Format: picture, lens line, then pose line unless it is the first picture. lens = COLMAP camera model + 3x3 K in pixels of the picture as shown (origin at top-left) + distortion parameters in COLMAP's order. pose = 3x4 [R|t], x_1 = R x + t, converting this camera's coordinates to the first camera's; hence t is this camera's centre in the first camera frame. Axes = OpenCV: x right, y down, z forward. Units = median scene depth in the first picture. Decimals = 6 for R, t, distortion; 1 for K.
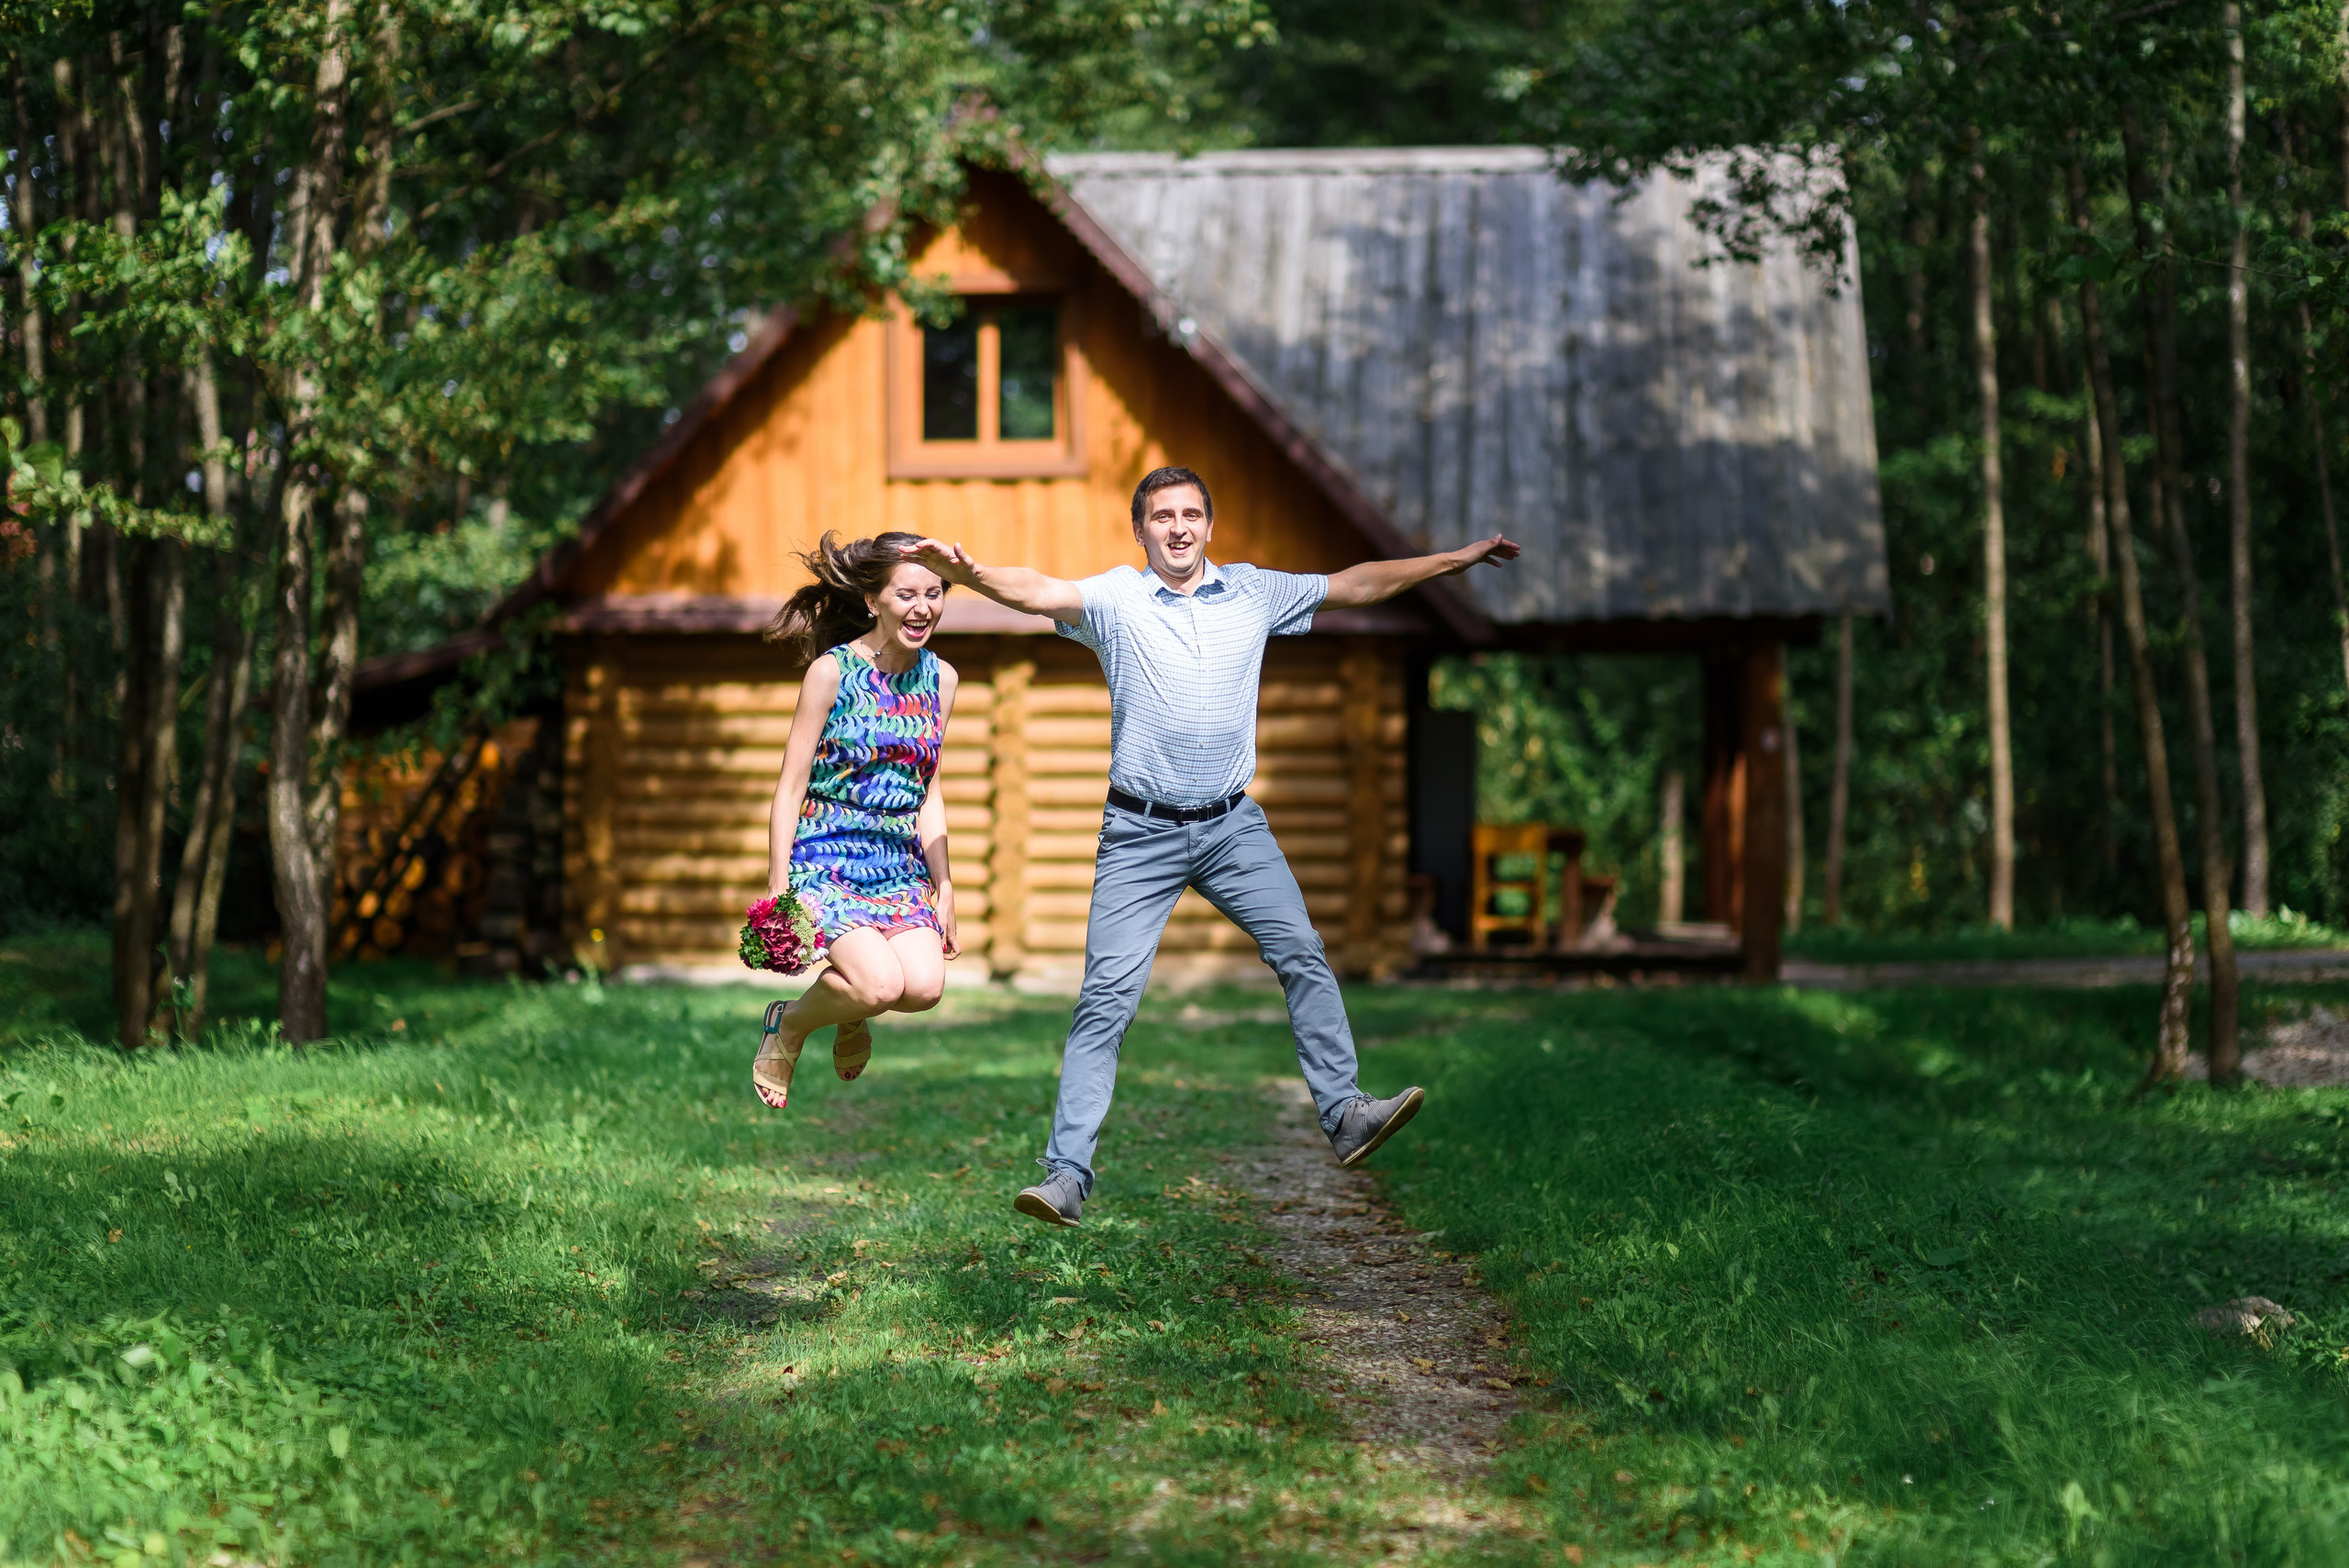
lens RADIAL K [[5783.3, 0, 1174.5], [0, 5783.3, 784.0], [0, 0, 1]] dist [0.009179, 0.310343]
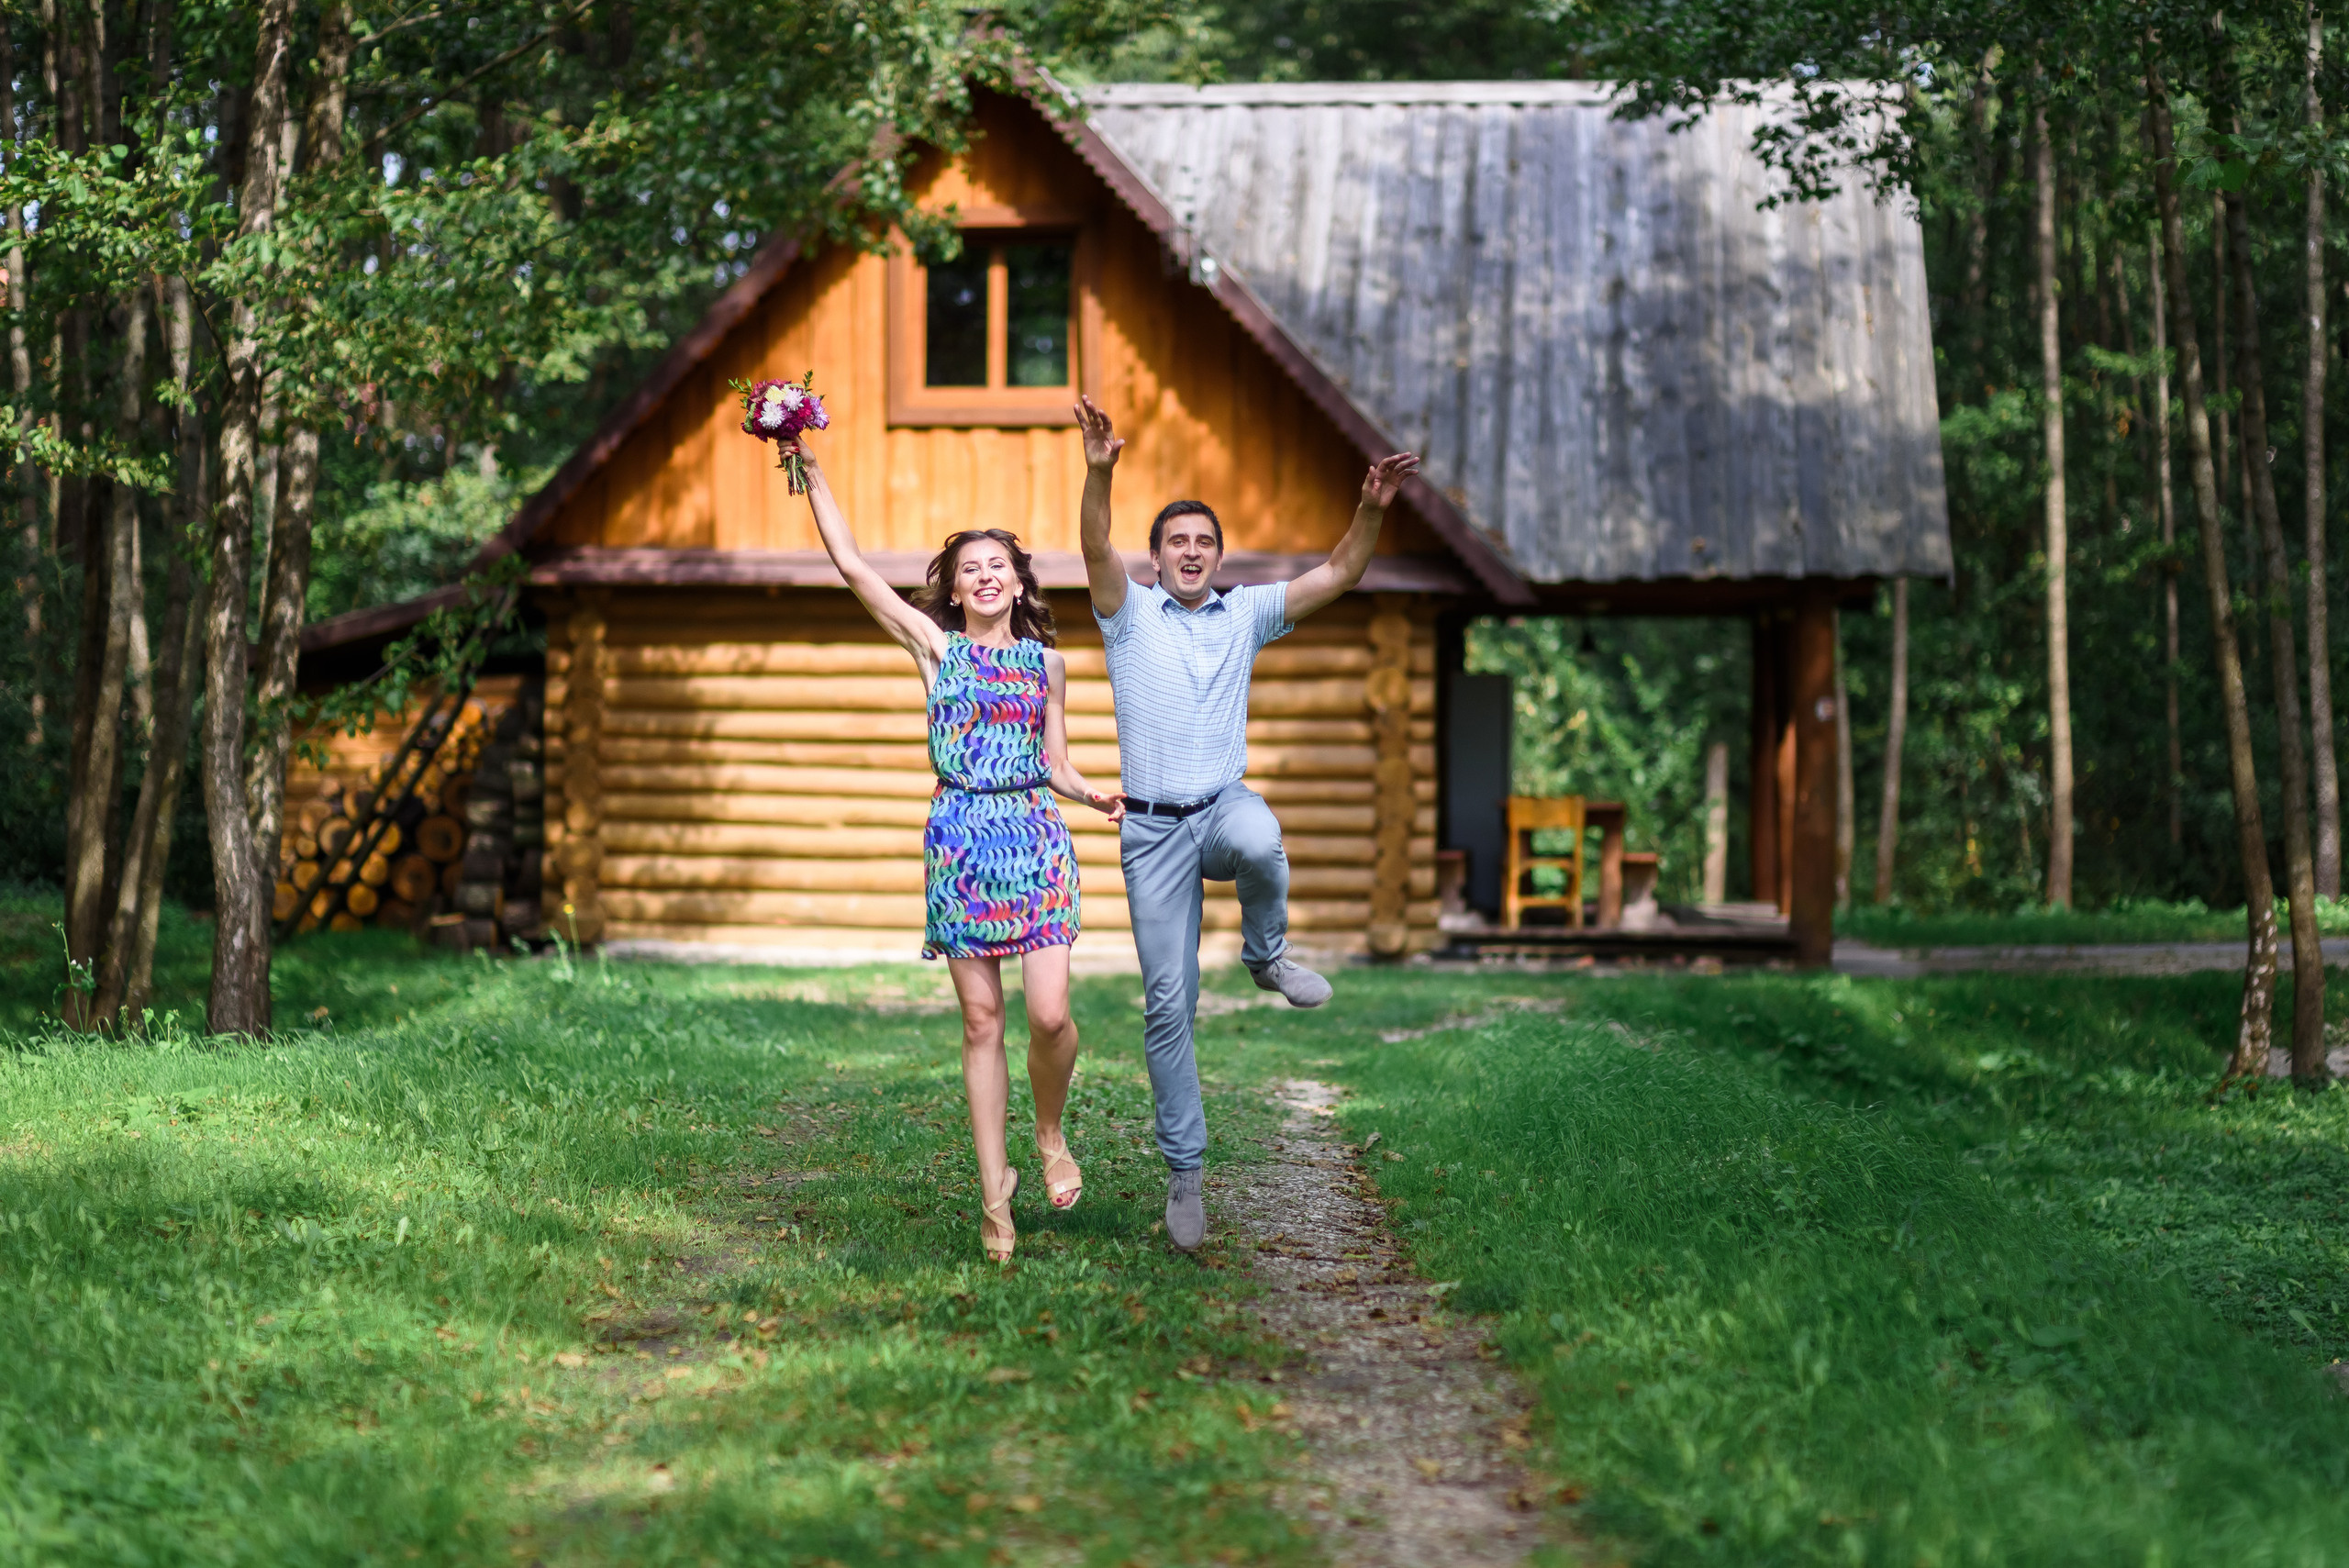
lens RADIAL K [[5704.9, 0, 1174.5], [0, 5704.9, 784.0], [0, 0, 1]] dist [-0.002848, 0.281476]
pose [[0.999934, 0.008327, -0.007905, 0.005190], [-0.008272, 0.999942, 0.006911, -0.001177], [0.007962, -0.006845, 0.999945, 0.076059]]
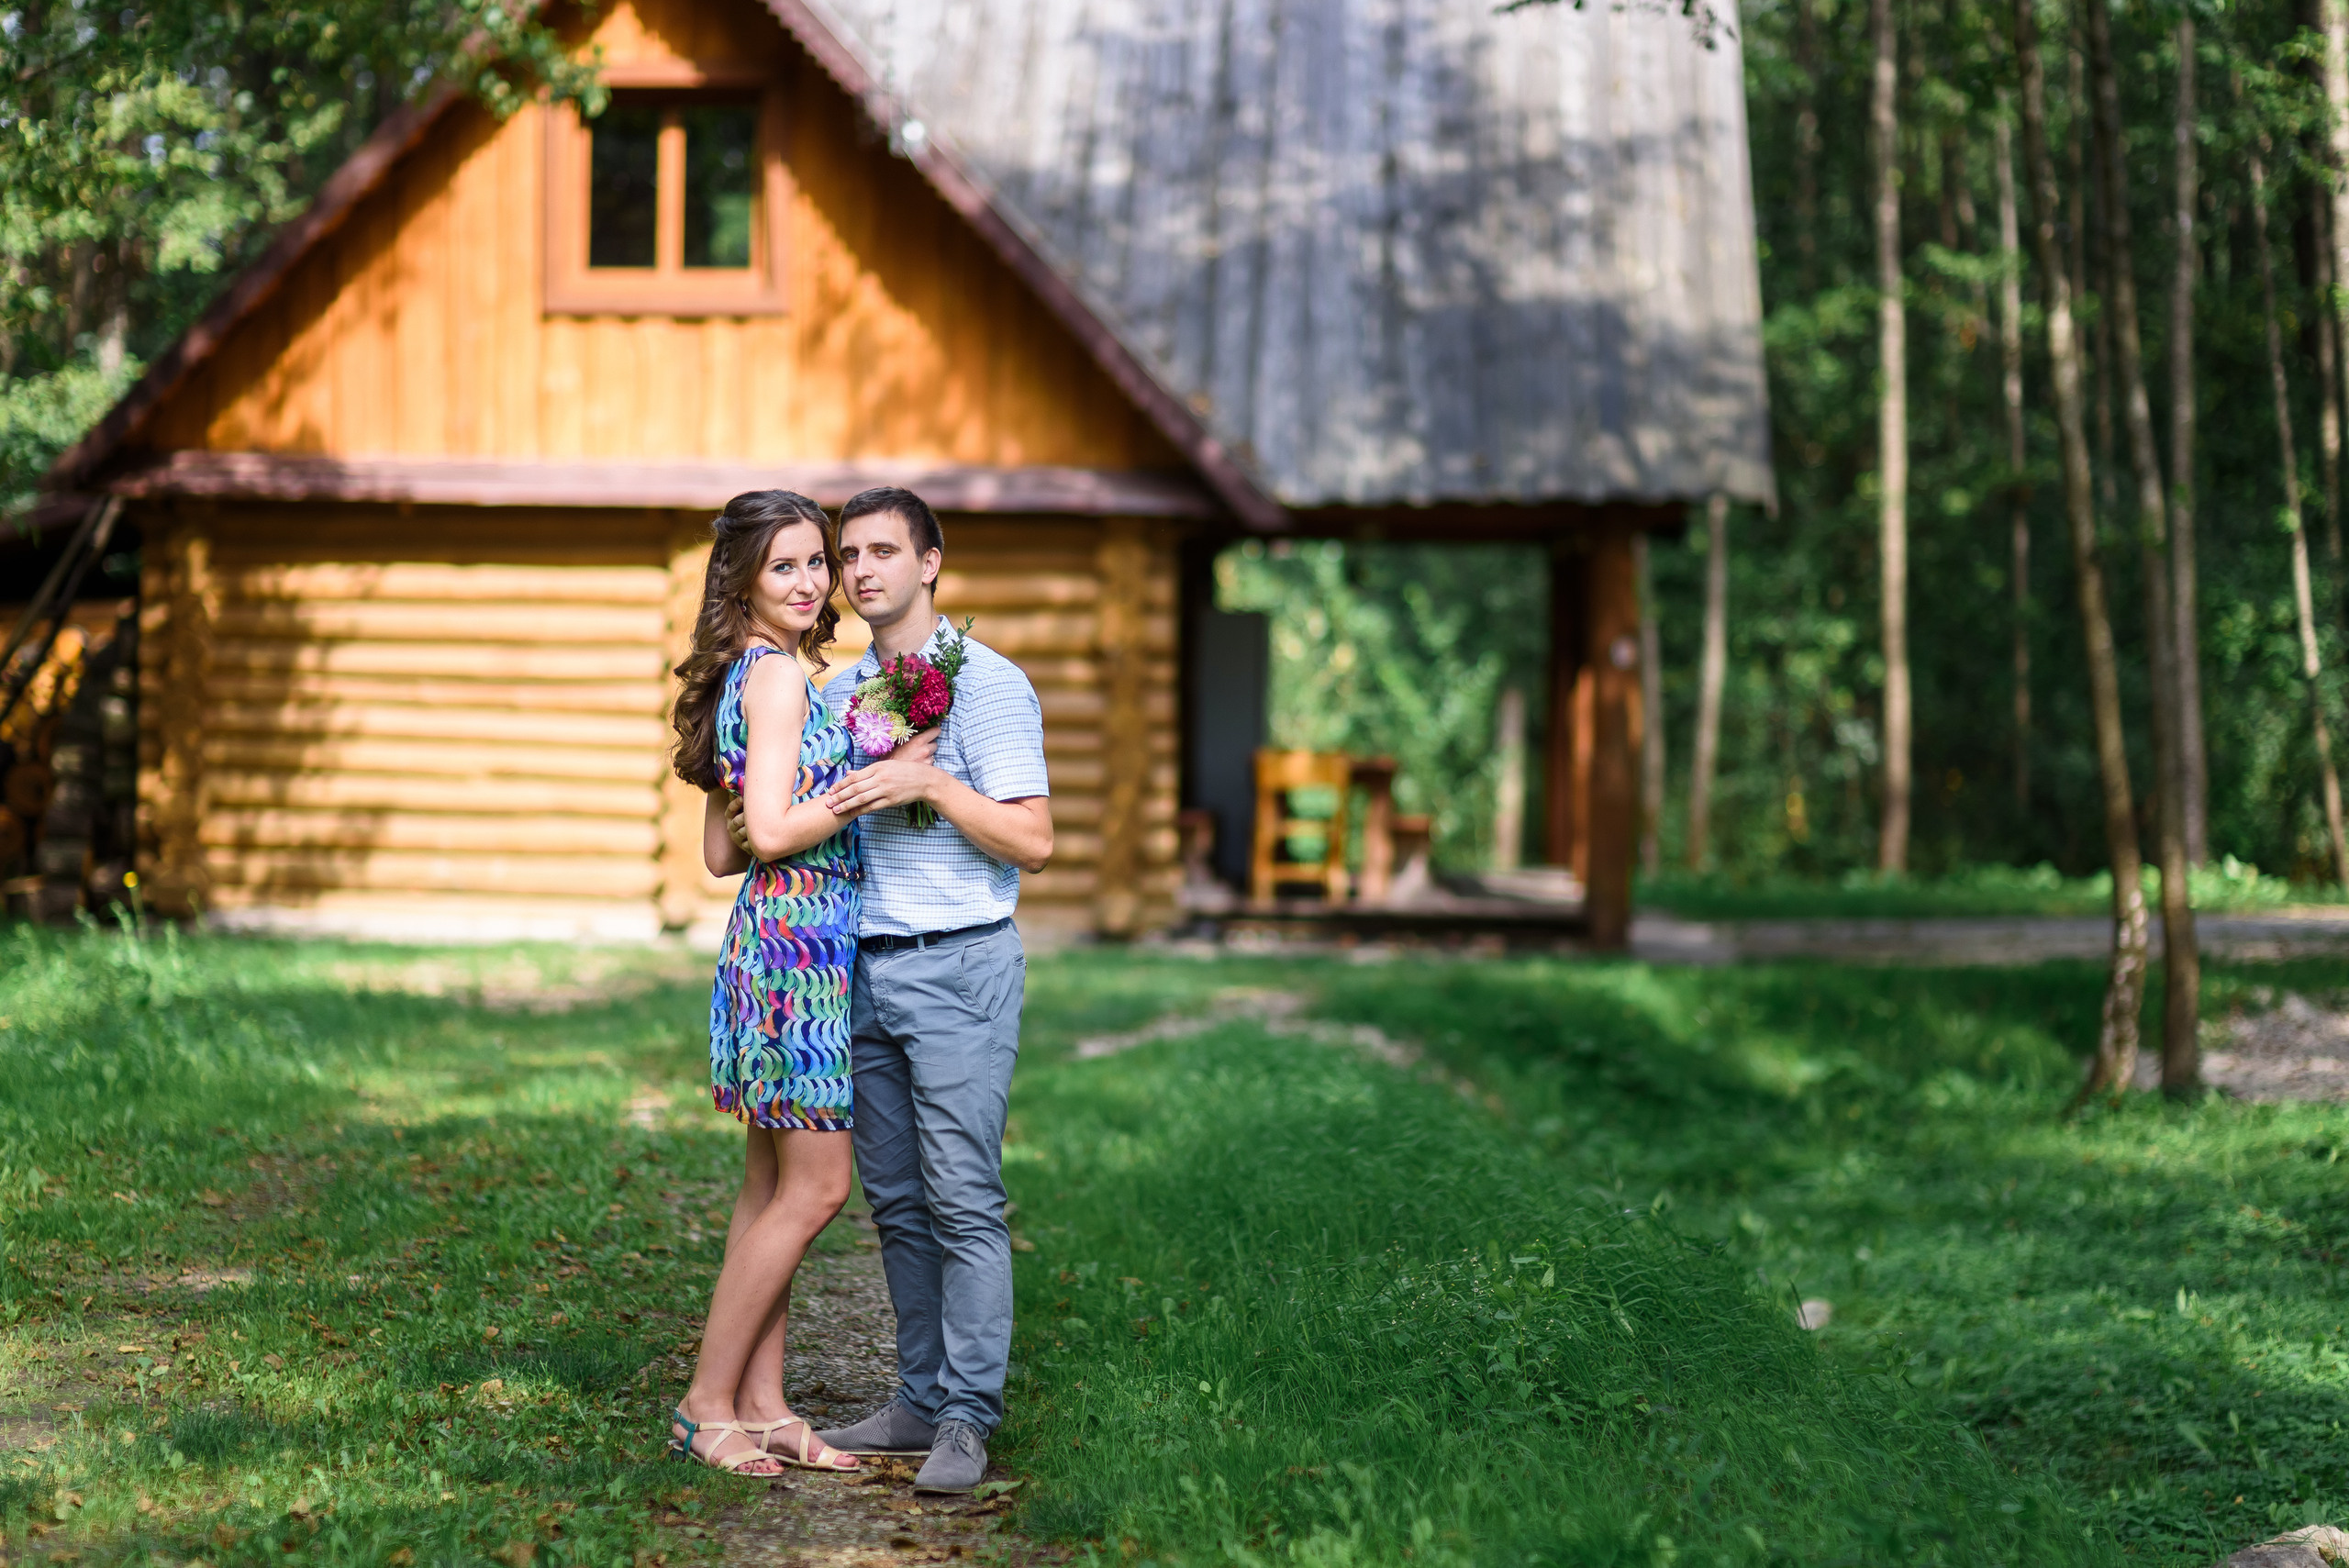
lens RADIAL K [[5817.8, 0, 1174.5], [0, 5817.8, 784.0], [0, 0, 1]] dist [0.040763, -0.094742]
pose [[0.999608, 0.015545, 0.023295, 0.022791], [-0.015974, 0.999705, 0.018319, -0.003489], [-0.023004, -0.018684, 0.999561, 0.196221]]
